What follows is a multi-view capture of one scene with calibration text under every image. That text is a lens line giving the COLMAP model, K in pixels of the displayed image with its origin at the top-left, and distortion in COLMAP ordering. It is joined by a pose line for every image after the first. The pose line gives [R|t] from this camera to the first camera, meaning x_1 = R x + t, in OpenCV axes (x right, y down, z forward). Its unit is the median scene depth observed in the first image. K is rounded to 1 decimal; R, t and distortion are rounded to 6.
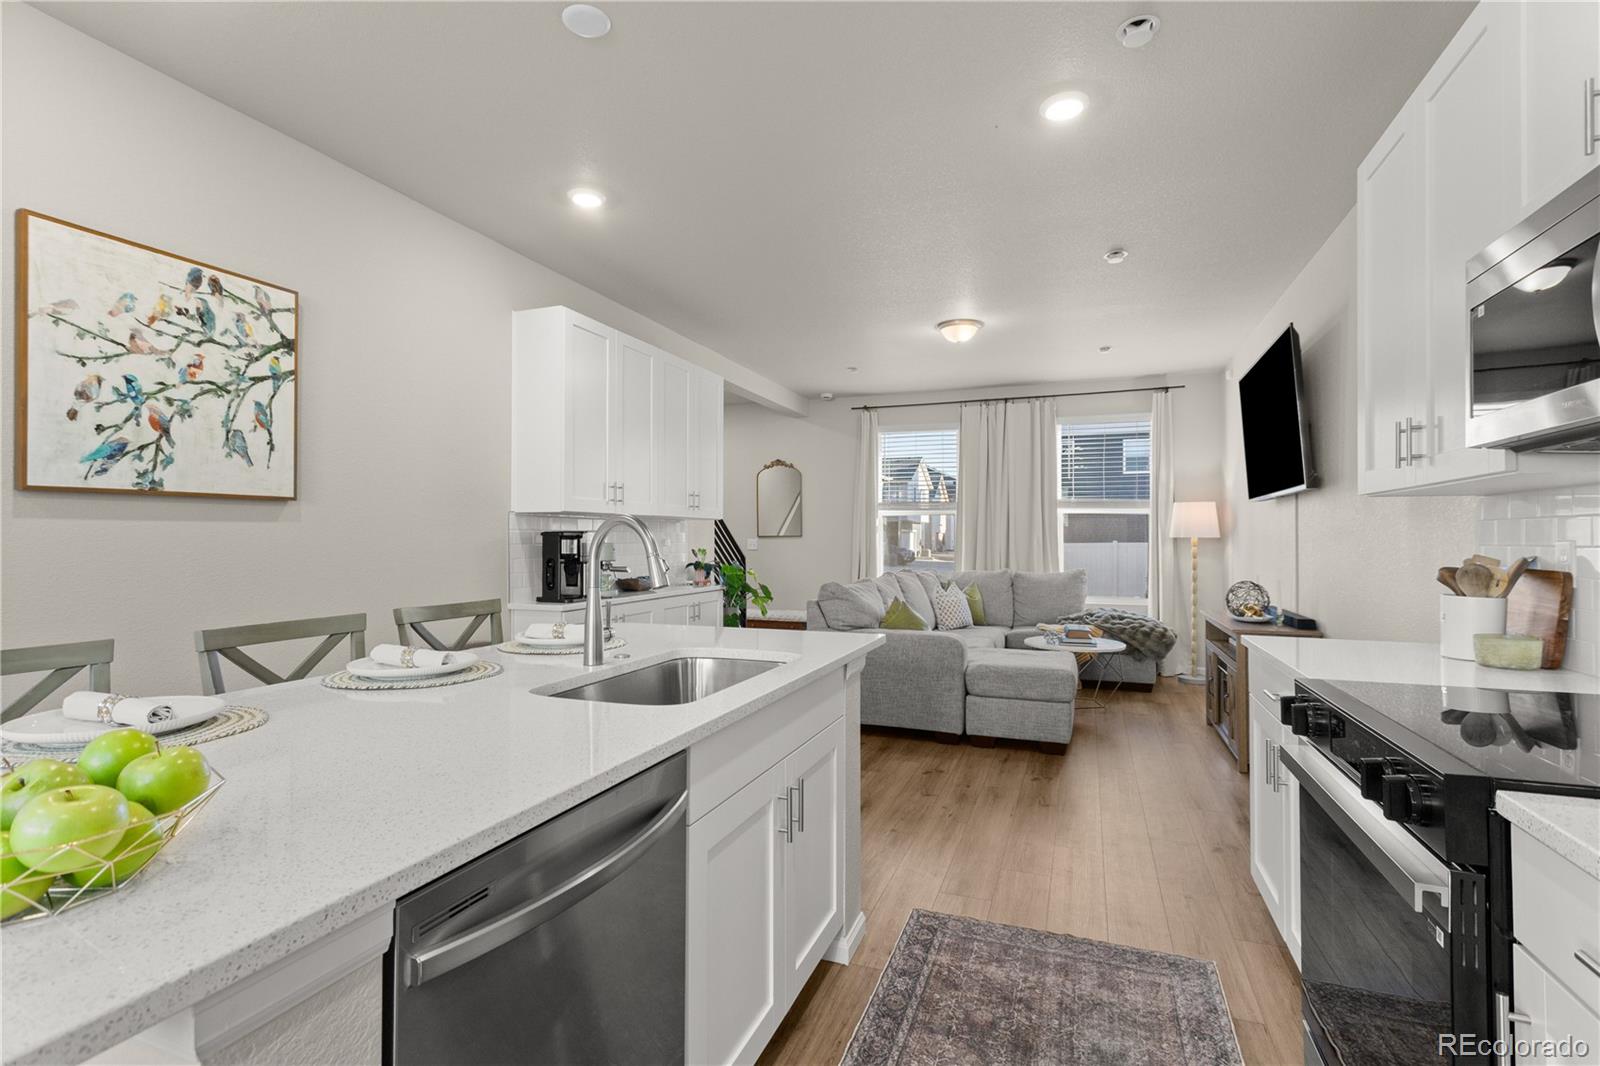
lens RADIAL K [[761.5, 0, 800.0], [0, 761.5, 533.0], [0, 0, 1]] dist [0.001715, 0.001533]
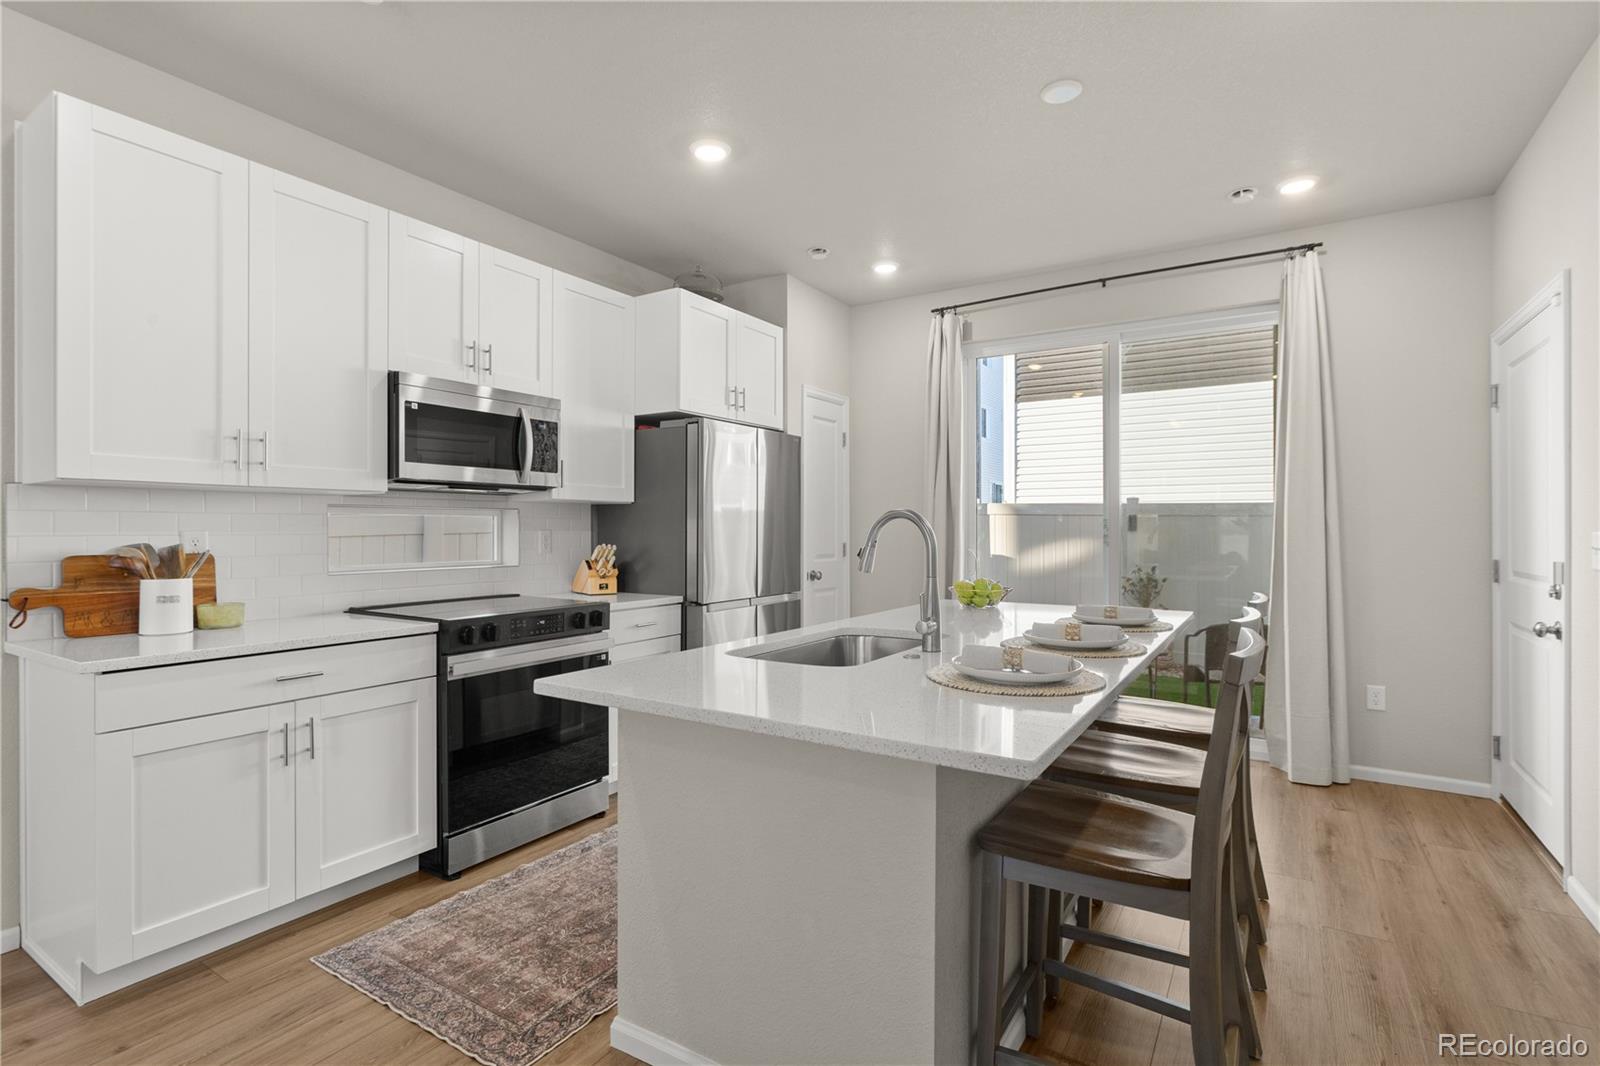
lens RADIAL K [[781.4, 0, 800.0], [0, 781.4, 533.0], [0, 0, 1]] dist [-0.021424, 0.014546]
pose [[-0.980223, 0.001114, 0.197894, -0.114302], [0.000037, 0.999985, -0.005445, 0.007619], [-0.197897, -0.005330, -0.980208, 0.778103]]
